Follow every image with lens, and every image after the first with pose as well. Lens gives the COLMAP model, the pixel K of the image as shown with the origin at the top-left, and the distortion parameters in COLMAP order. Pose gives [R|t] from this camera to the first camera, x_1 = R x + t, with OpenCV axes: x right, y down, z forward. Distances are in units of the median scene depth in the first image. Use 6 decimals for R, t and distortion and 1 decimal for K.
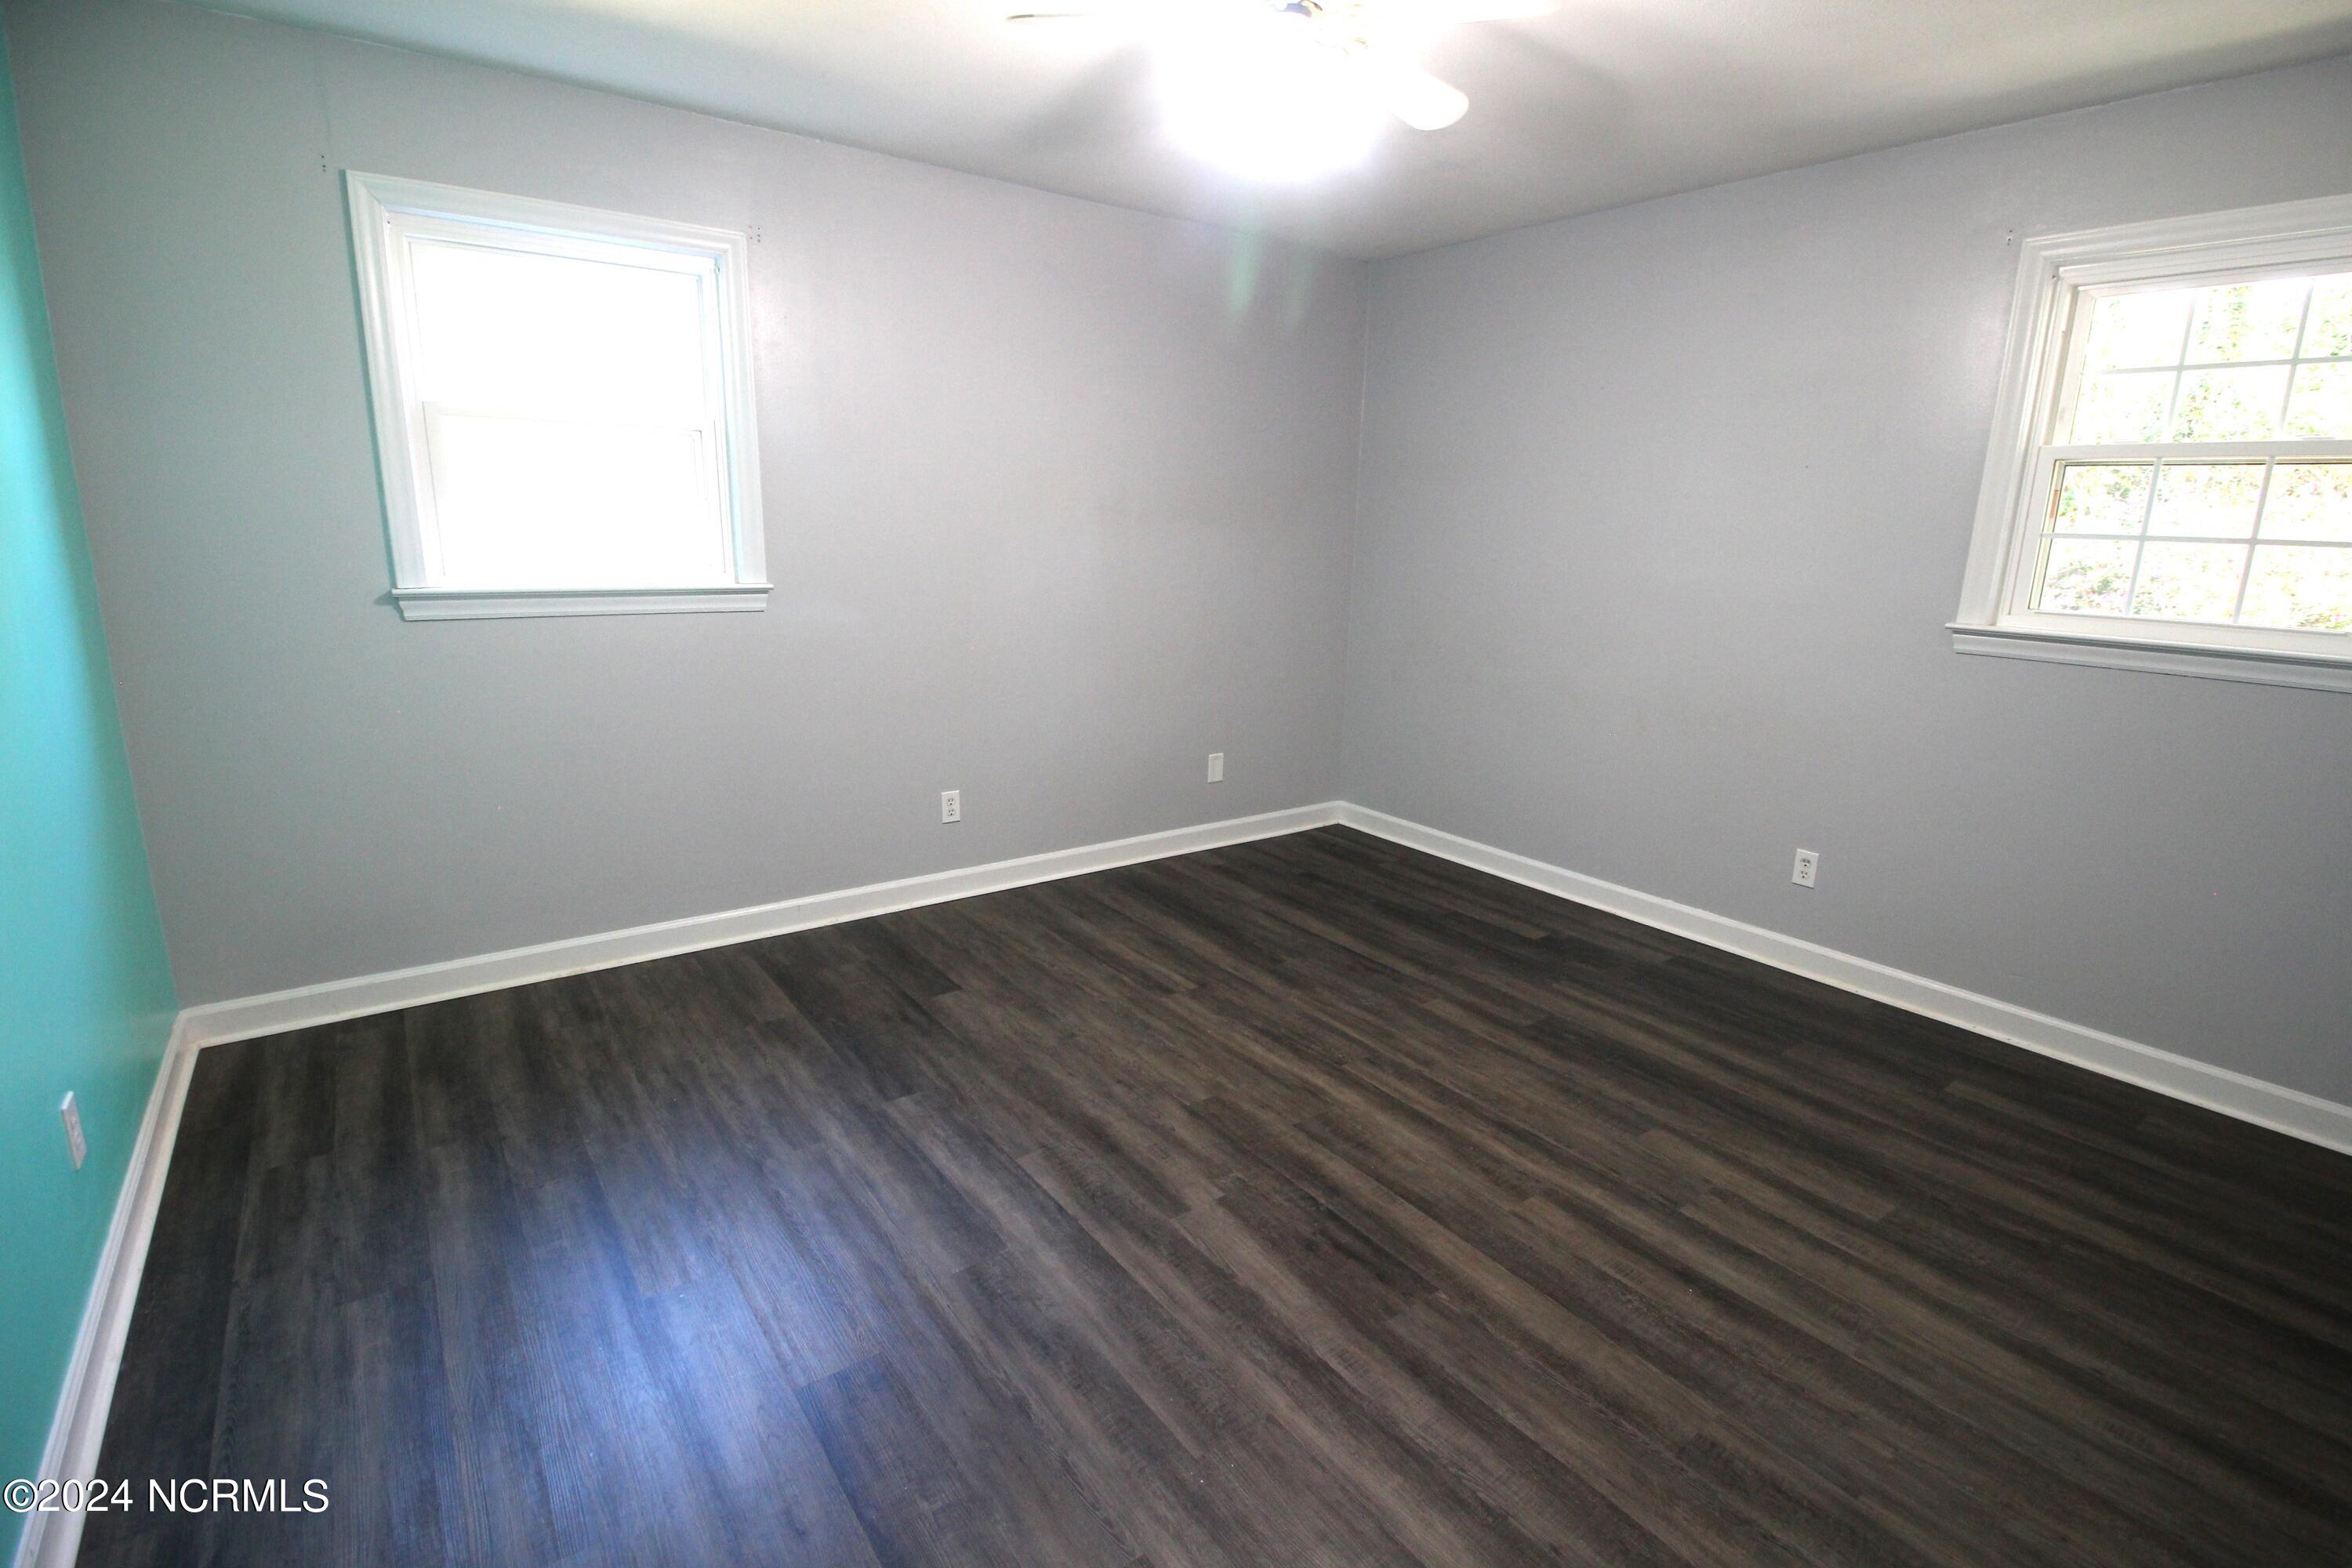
lens RADIAL K [[1087.8, 0, 1166.1], [0, 1087.8, 766.0], [0, 0, 1]] dist [-0.006232, -0.006035]
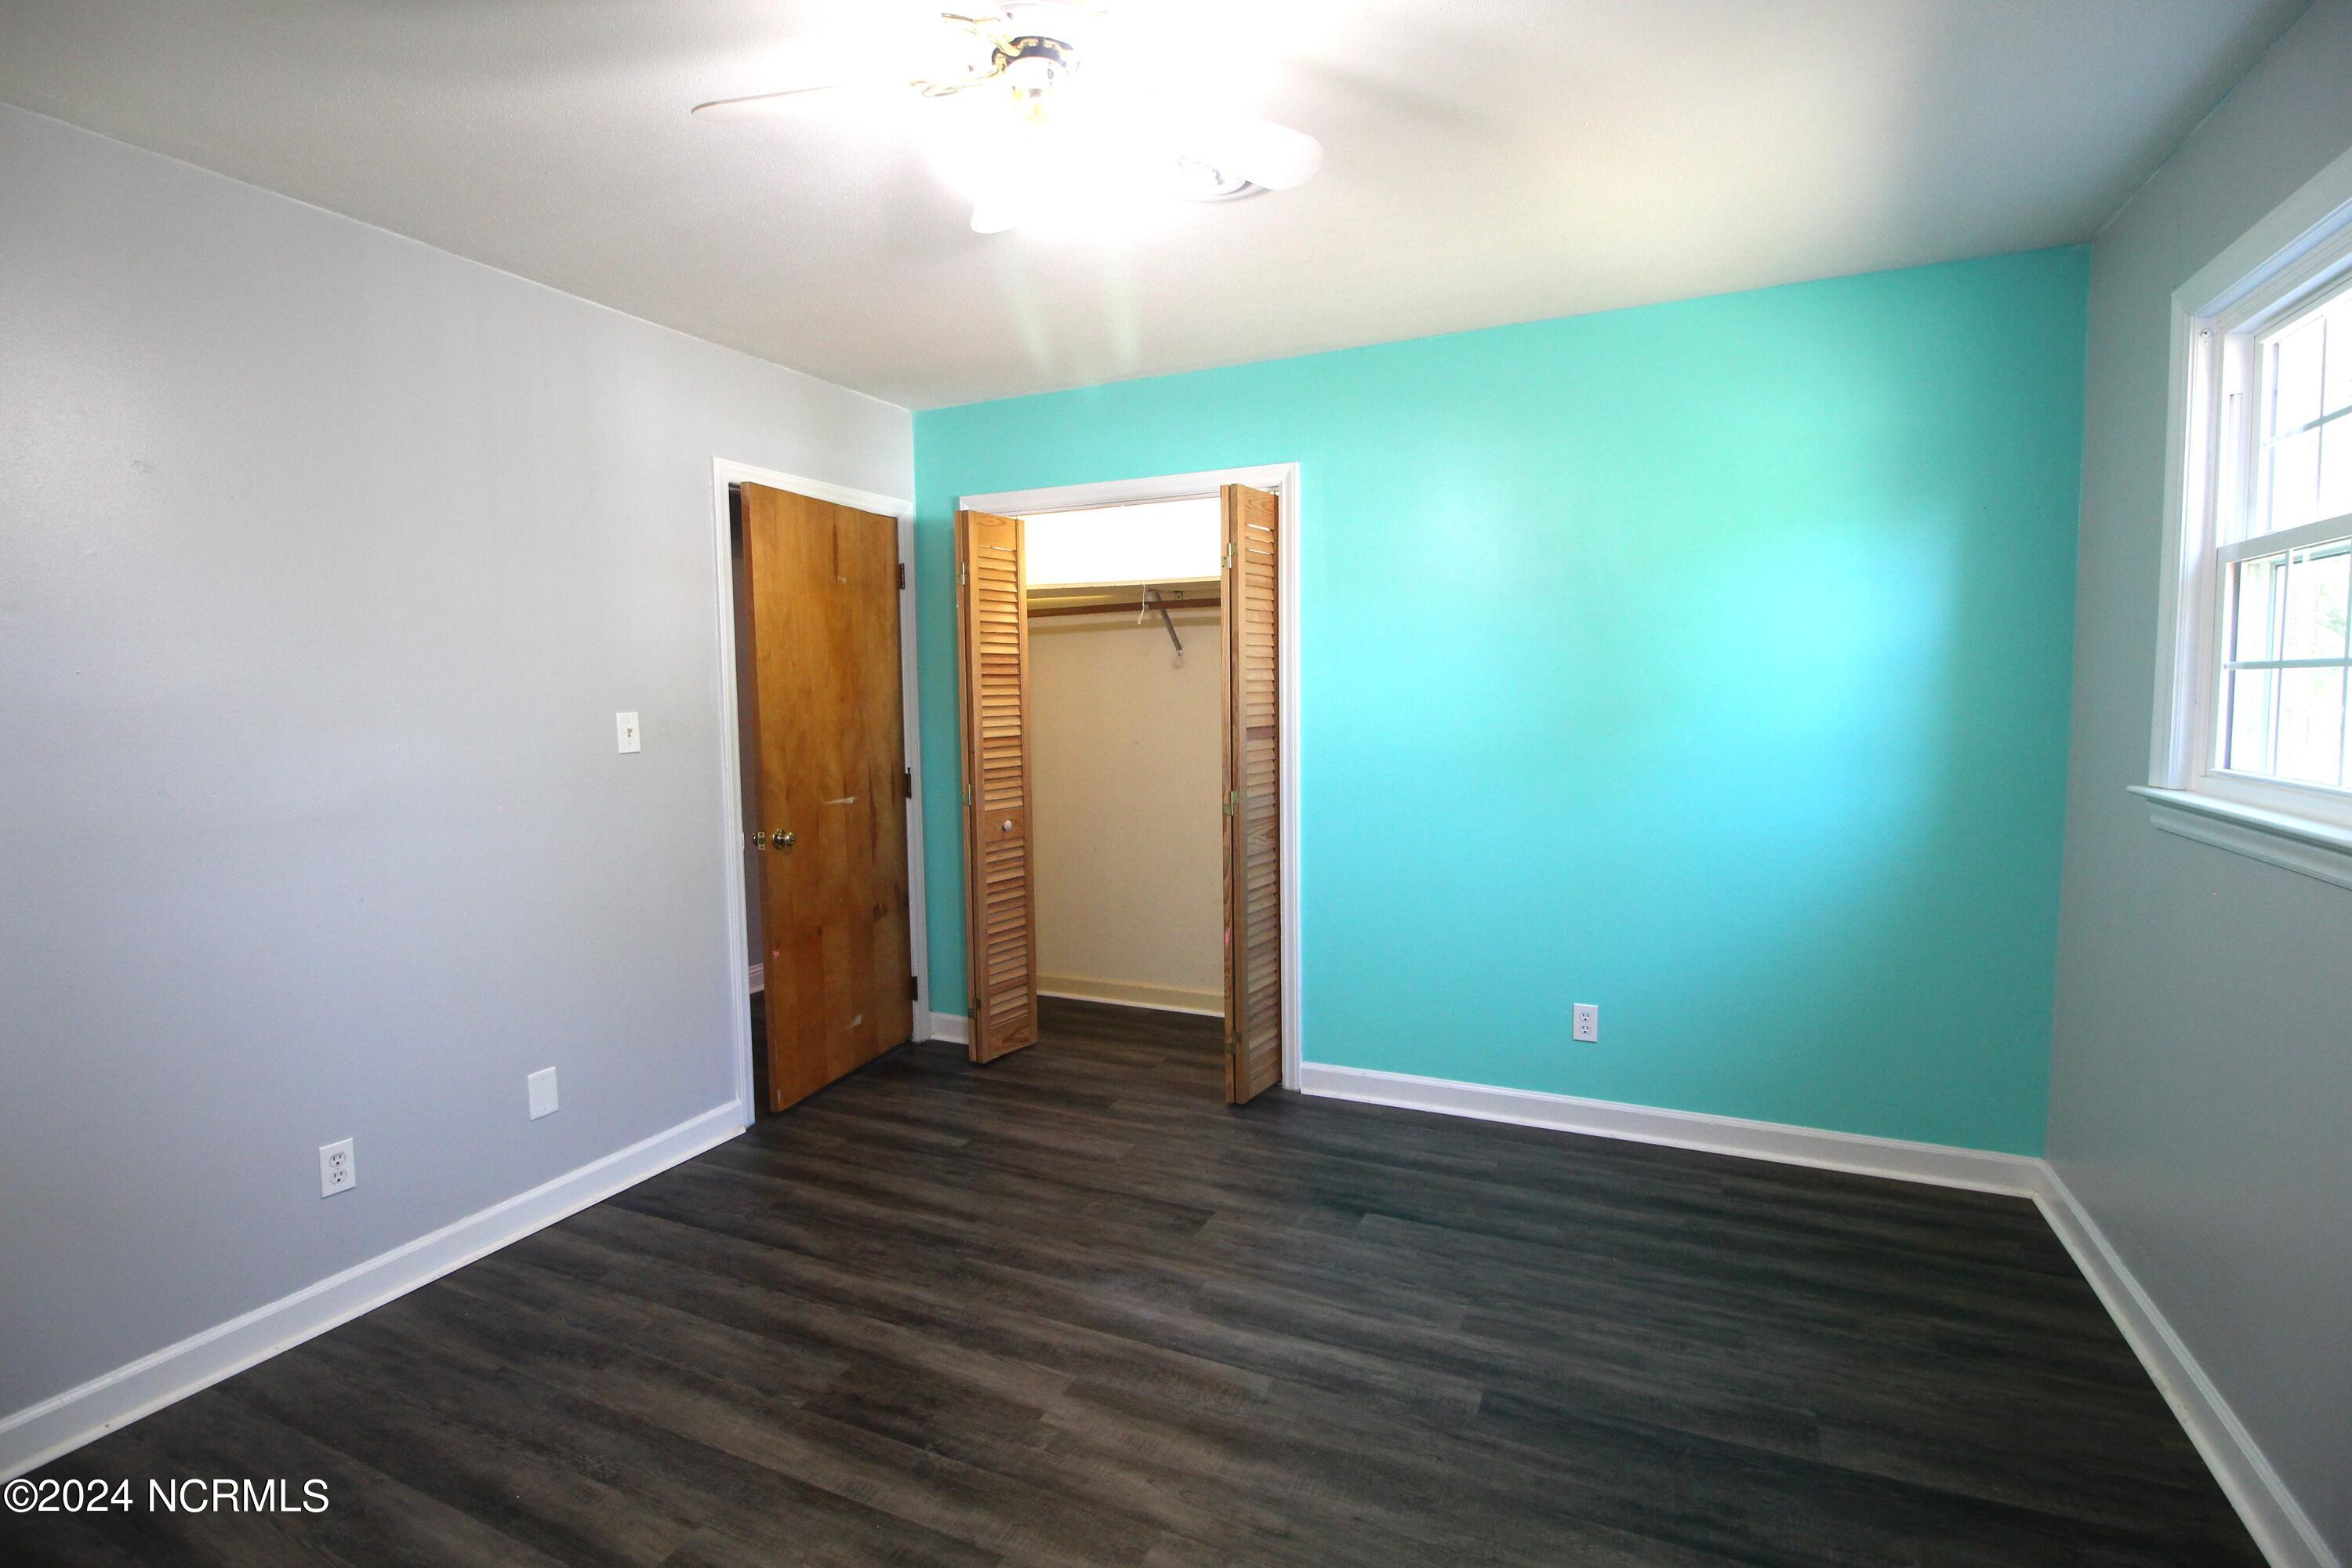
lens RADIAL K [[1087.8, 0, 1182.8], [0, 1087.8, 776.6], [0, 0, 1]] dist [-0.006232, -0.006035]
pose [[-0.868555, 0.026906, -0.494862, 0.403334], [-0.116793, 0.959289, 0.257146, -0.384091], [0.481634, 0.281142, -0.830053, 1.751284]]
